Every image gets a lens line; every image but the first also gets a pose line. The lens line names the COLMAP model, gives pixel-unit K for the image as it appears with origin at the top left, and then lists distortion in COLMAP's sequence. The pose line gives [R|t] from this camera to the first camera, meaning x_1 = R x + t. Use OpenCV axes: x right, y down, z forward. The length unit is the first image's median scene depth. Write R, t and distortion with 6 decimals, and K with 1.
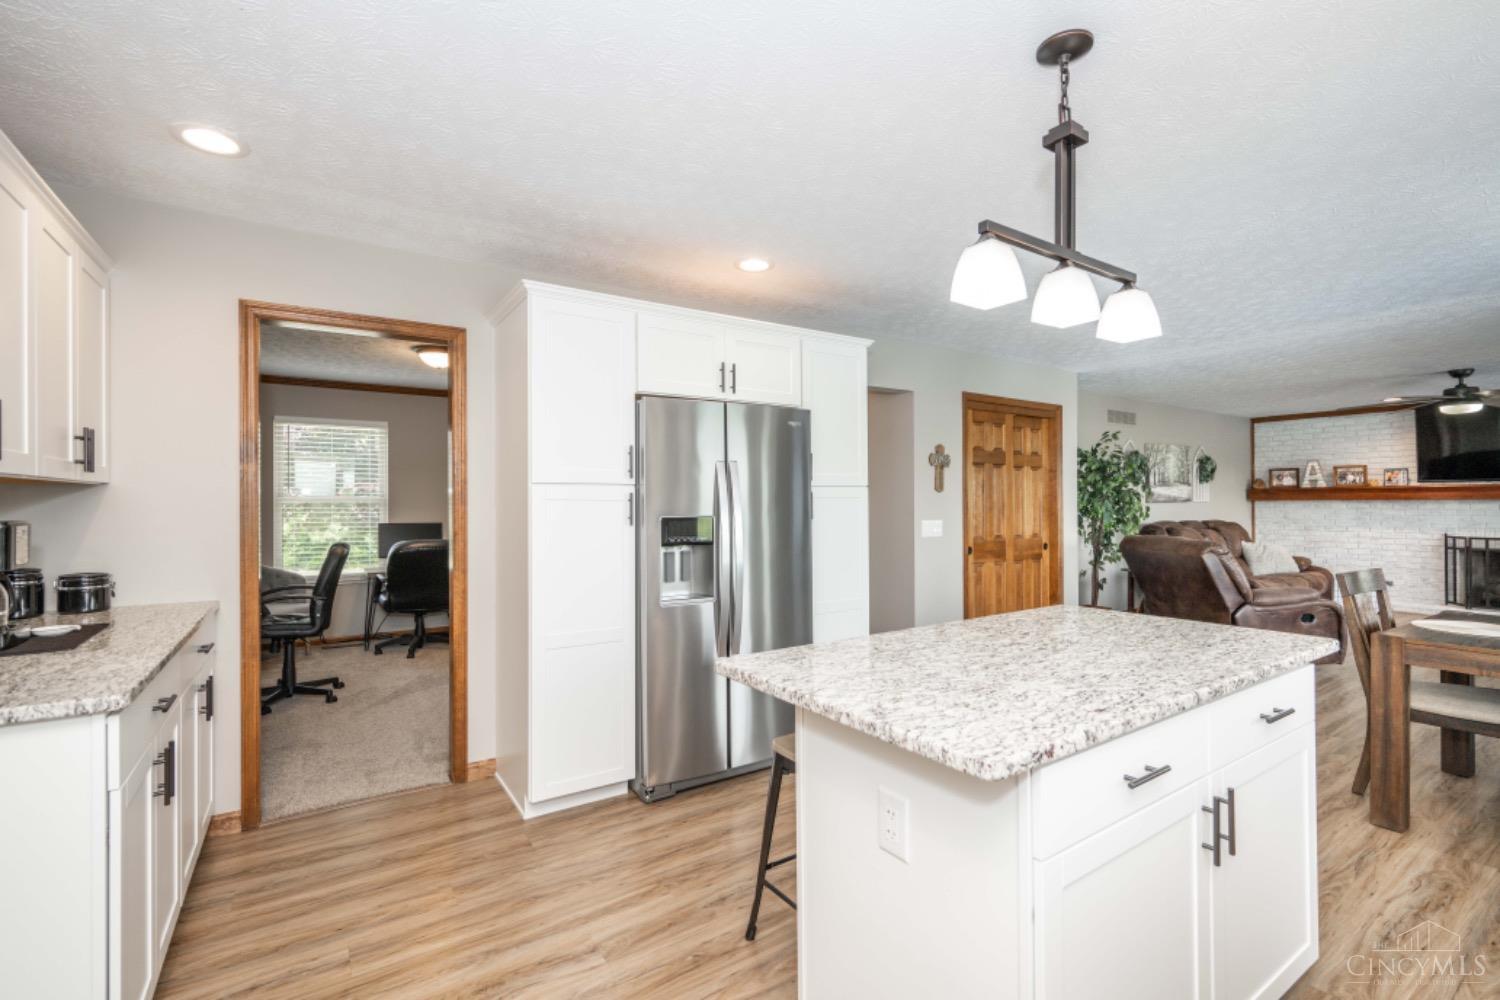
lens RADIAL K [[663.1, 0, 752.1], [0, 663.1, 501.9], [0, 0, 1]] dist [0.003410, -0.000066]
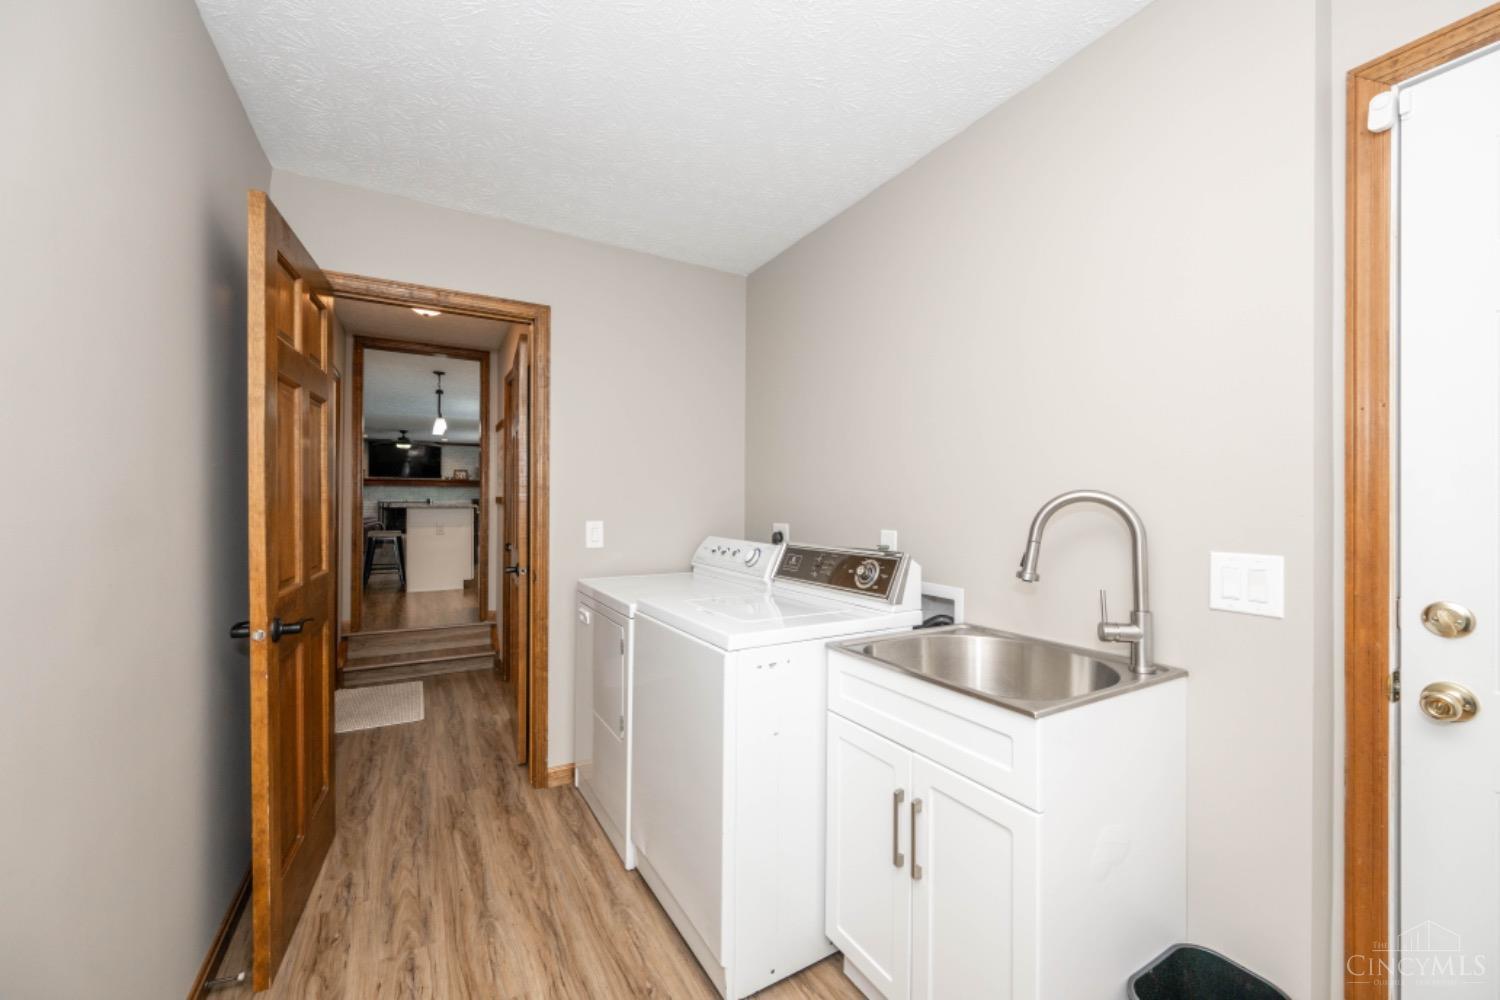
lens RADIAL K [[606.0, 0, 744.5], [0, 606.0, 495.1], [0, 0, 1]] dist [0.000459, 0.000020]
pose [[0.083314, 0.015380, 0.996405, -1.855700], [-0.007487, 0.999862, -0.014808, 0.112131], [-0.996495, -0.006226, 0.083418, -0.771717]]
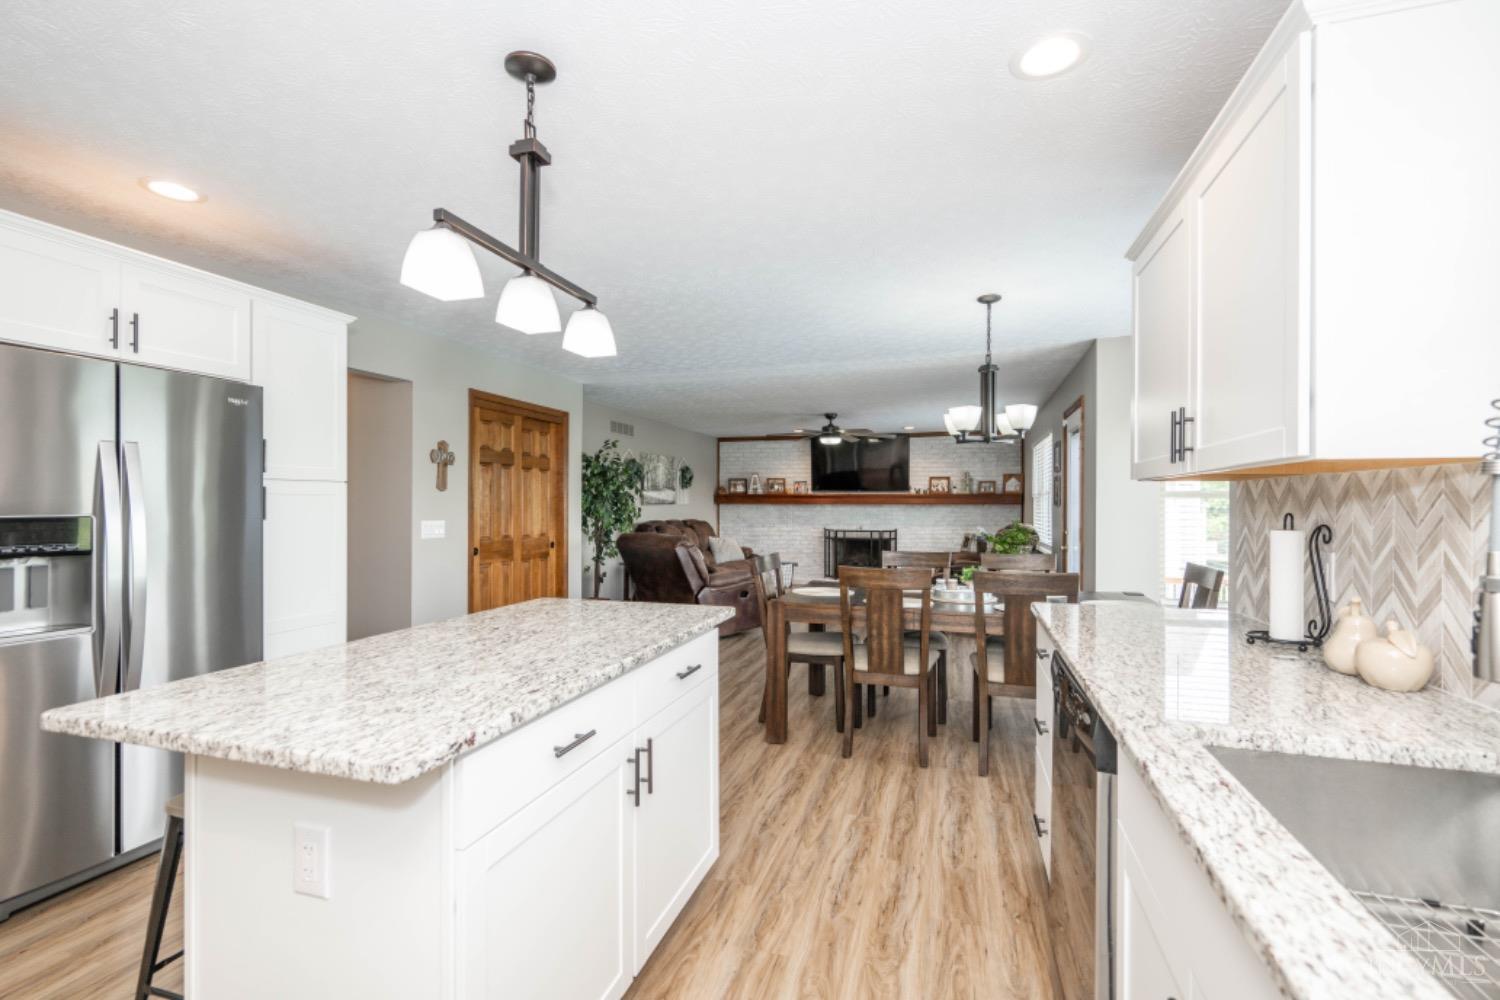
lens RADIAL K [[663.1, 0, 743.9], [0, 663.1, 503.1], [0, 0, 1]] dist [0.003410, -0.000066]
pose [[0.784080, 0.009161, 0.620592, 0.047271], [-0.008433, 0.999956, -0.004107, 0.004308], [-0.620602, -0.002013, 0.784123, -0.019933]]
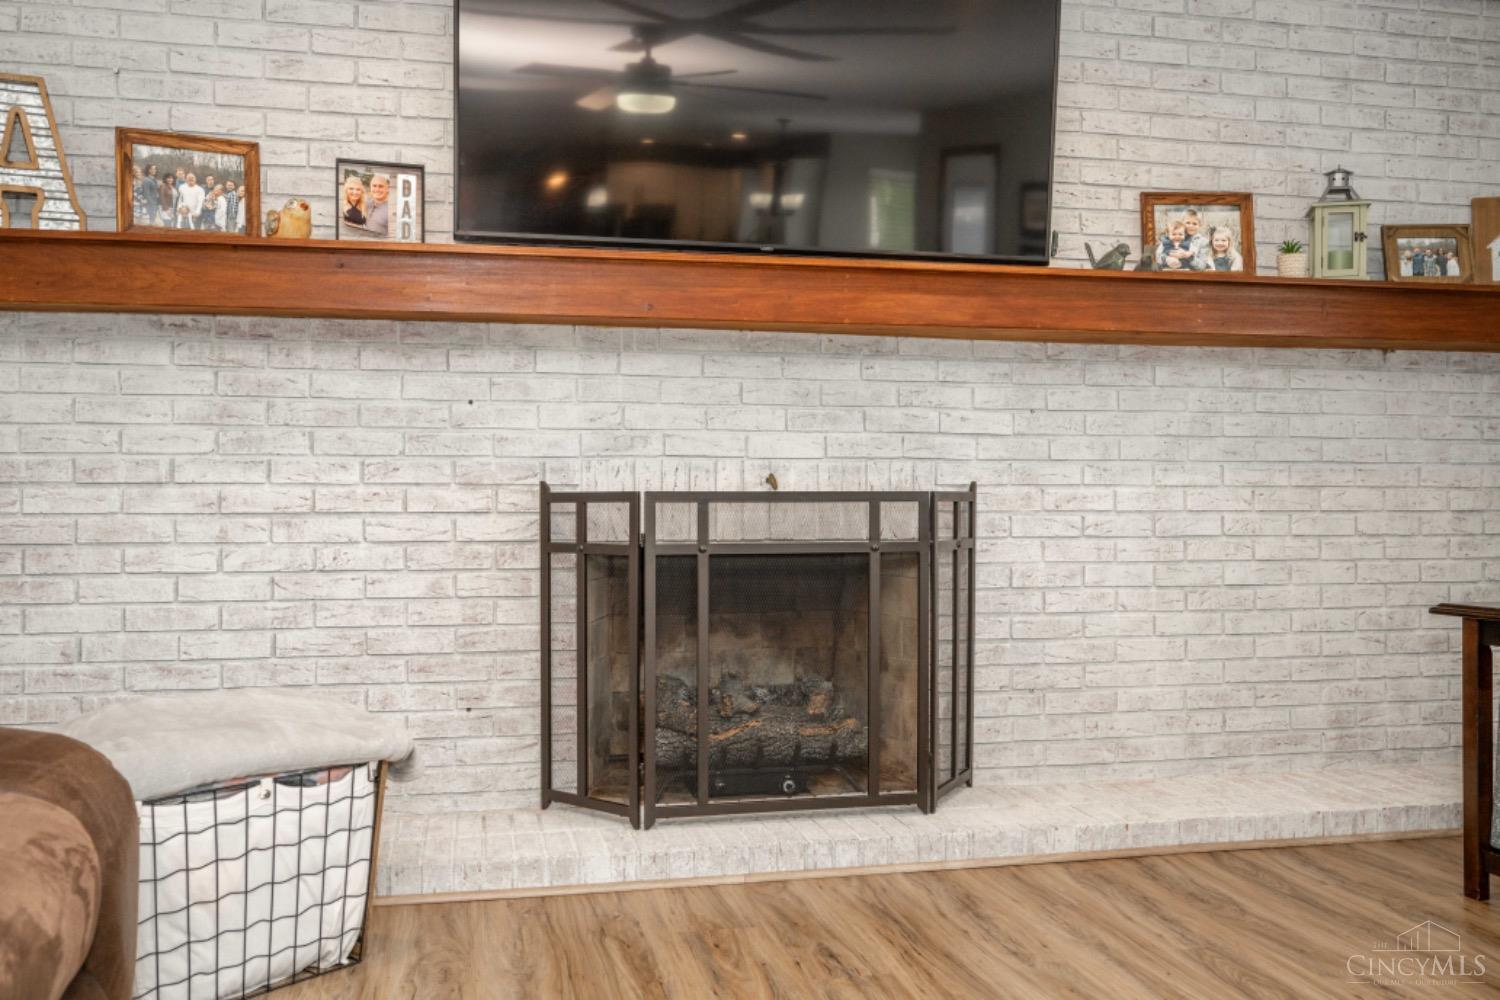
lens RADIAL K [[1274.3, 0, 749.8], [0, 1274.3, 501.9], [0, 0, 1]] dist [-0.005022, -0.000927]
pose [[0.361753, -0.002470, 0.932271, 1.547156], [-0.004163, 0.999982, 0.004265, 0.118193], [-0.932265, -0.005424, 0.361736, 1.797884]]
